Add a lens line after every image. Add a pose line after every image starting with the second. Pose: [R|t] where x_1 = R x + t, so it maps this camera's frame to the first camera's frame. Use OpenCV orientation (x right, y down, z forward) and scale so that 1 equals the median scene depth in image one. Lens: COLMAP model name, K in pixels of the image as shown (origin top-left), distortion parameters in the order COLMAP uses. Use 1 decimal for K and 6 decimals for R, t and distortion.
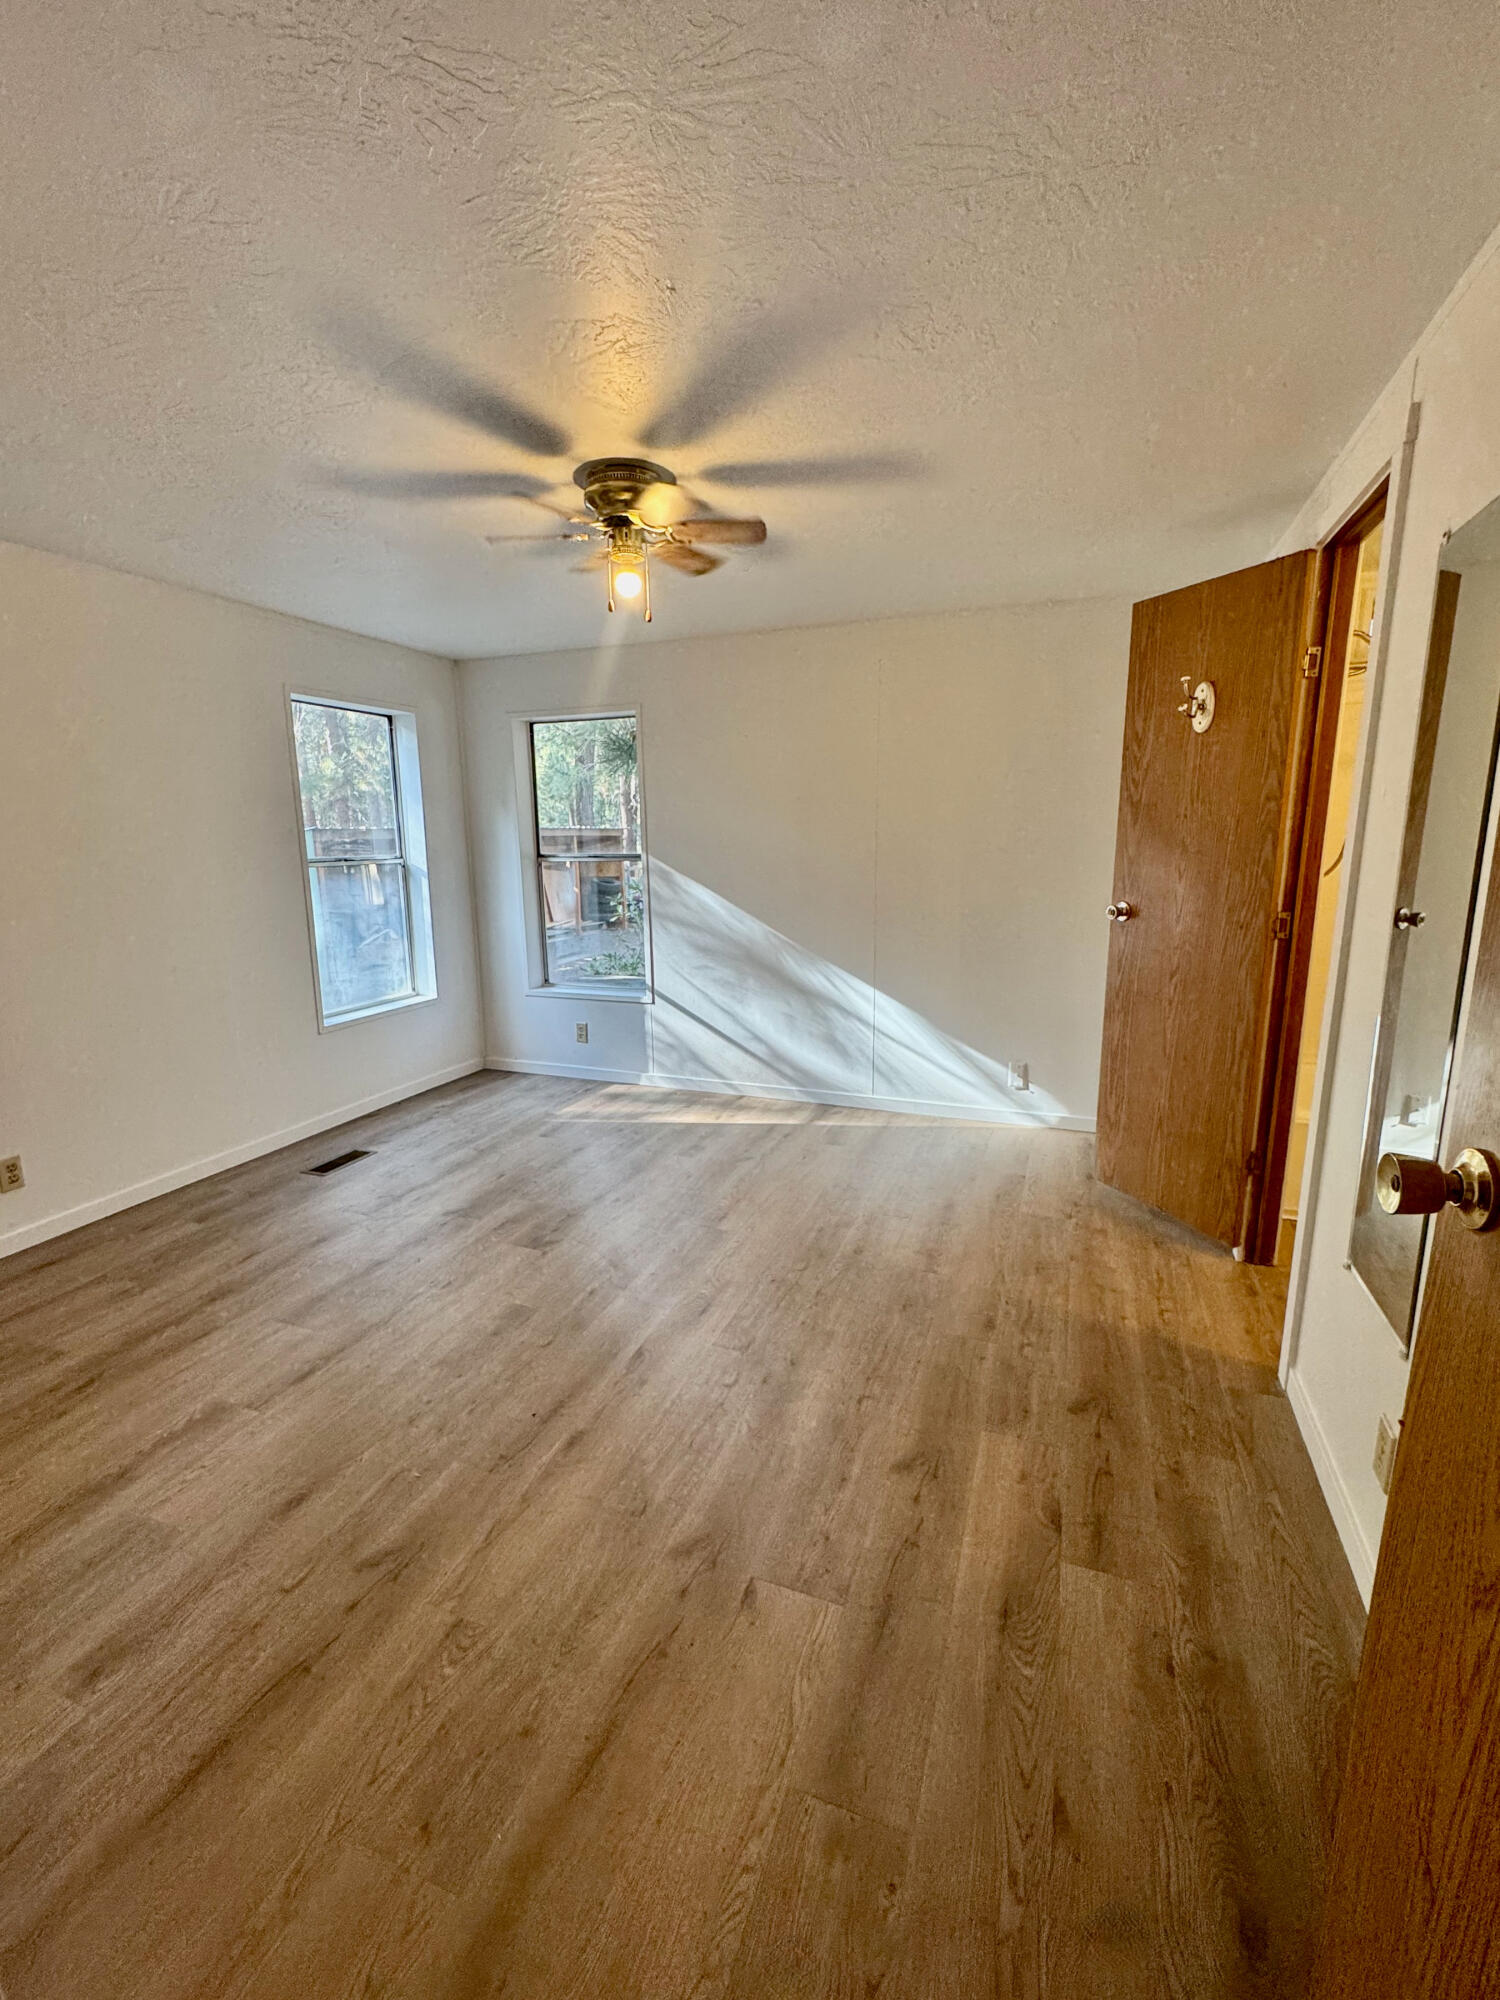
lens RADIAL K [[853.8, 0, 750.0], [0, 853.8, 1000.0], [0, 0, 1]] dist [-0.000945, 0.000109]
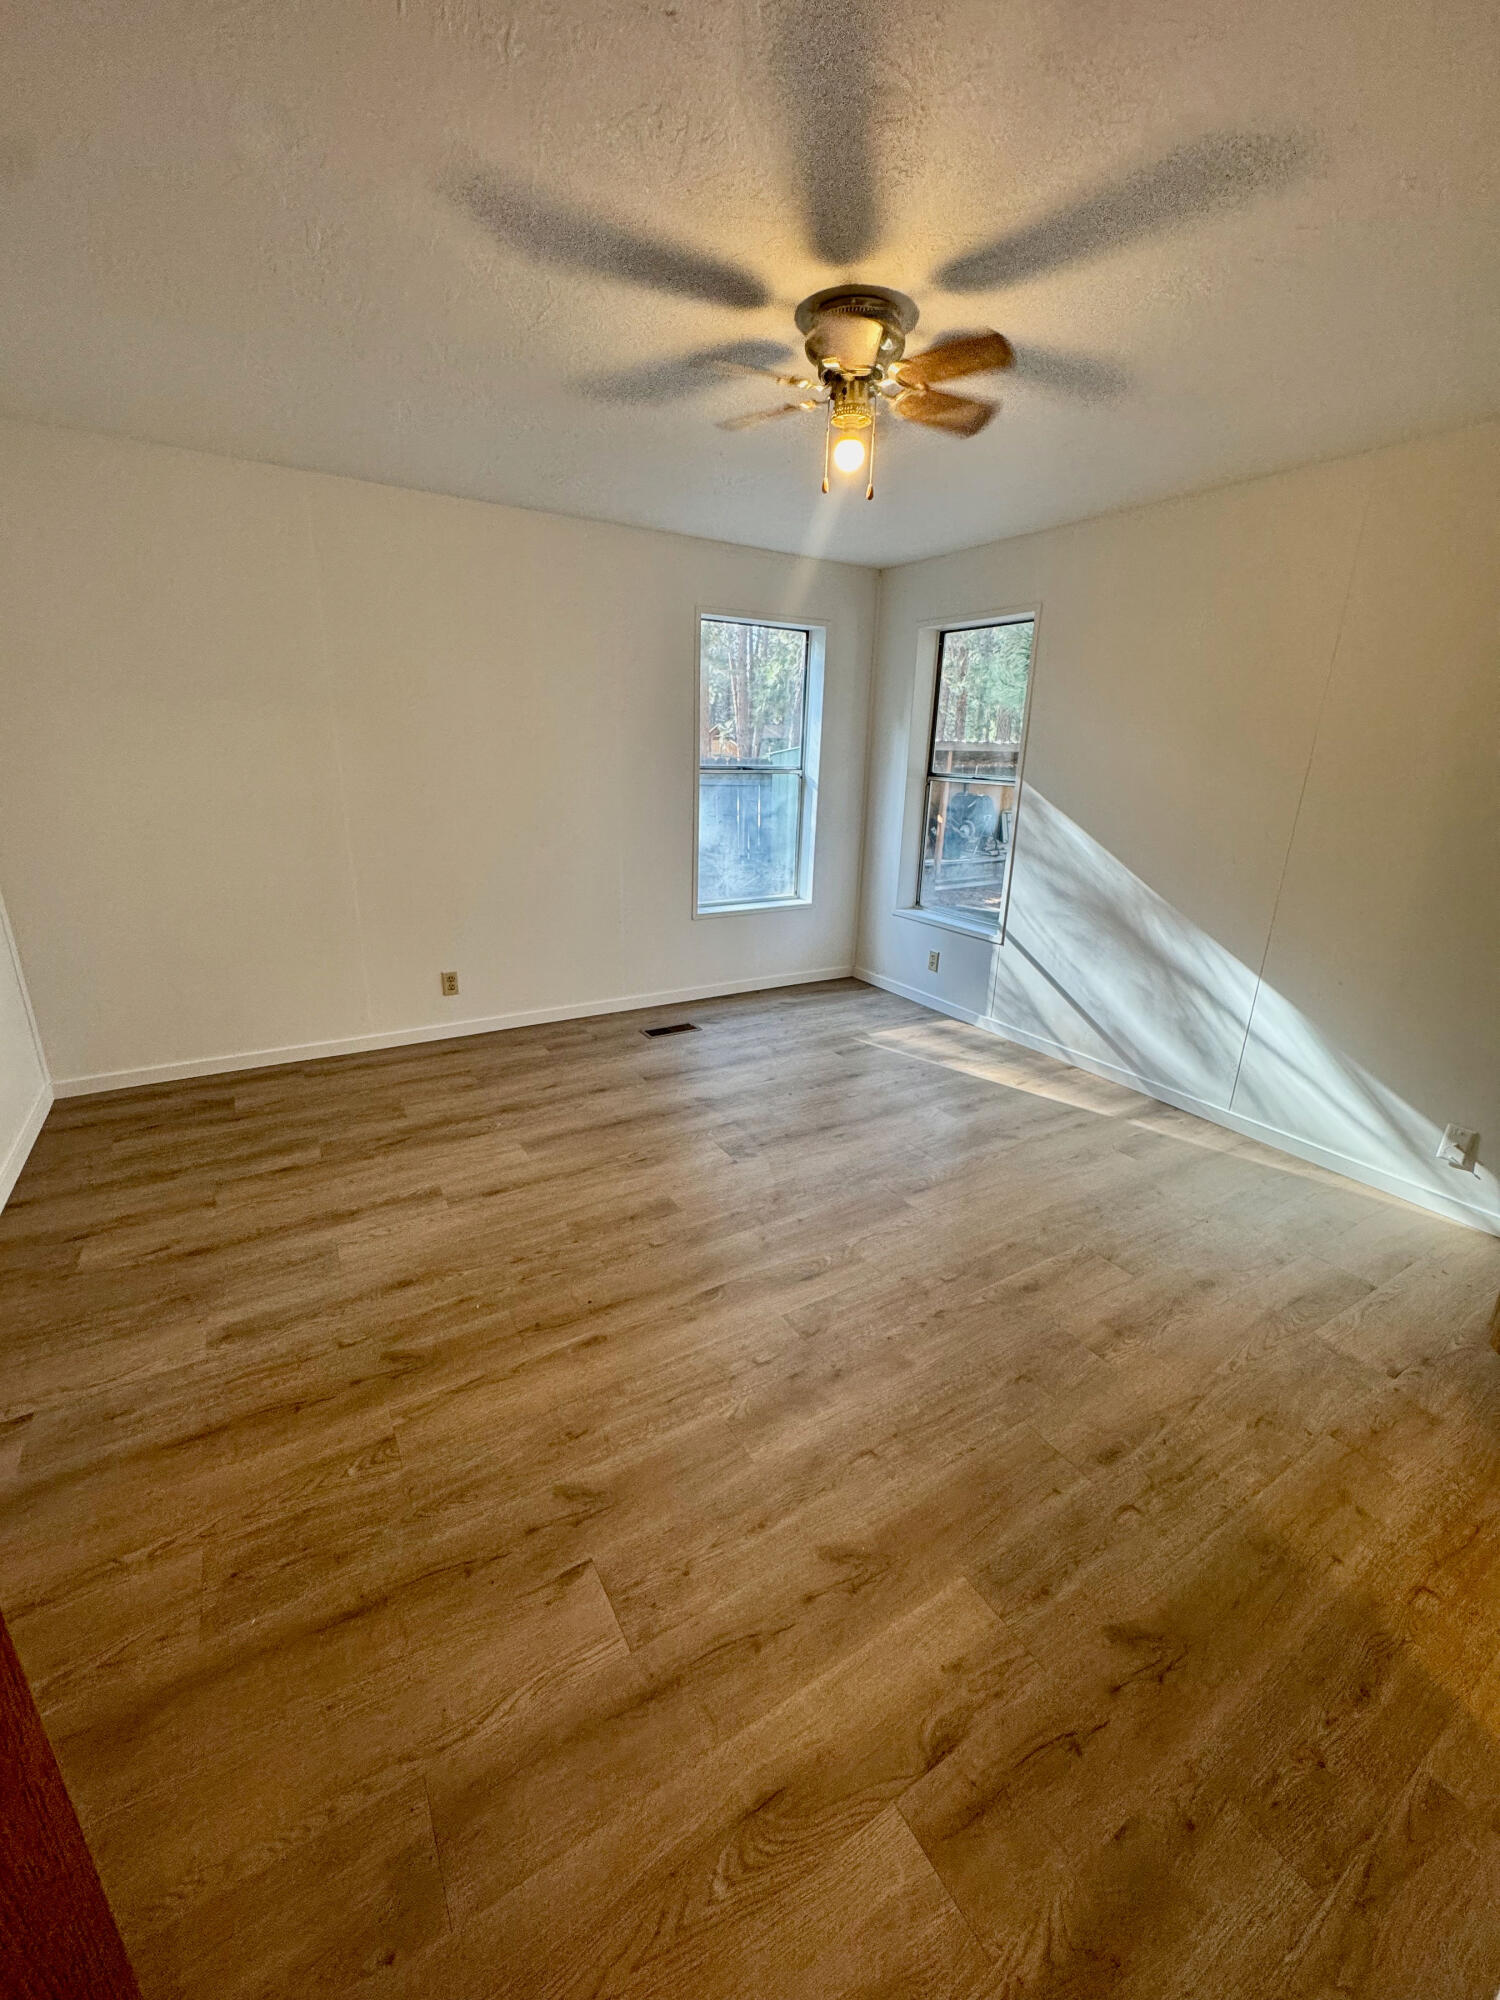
lens RADIAL K [[795.8, 0, 754.0], [0, 795.8, 1000.4], [0, 0, 1]] dist [-0.002645, 0.000265]
pose [[0.790366, 0.218363, -0.572398, 0.221386], [-0.150785, 0.974916, 0.163715, -0.045978], [0.593789, -0.043086, 0.803467, 0.179106]]
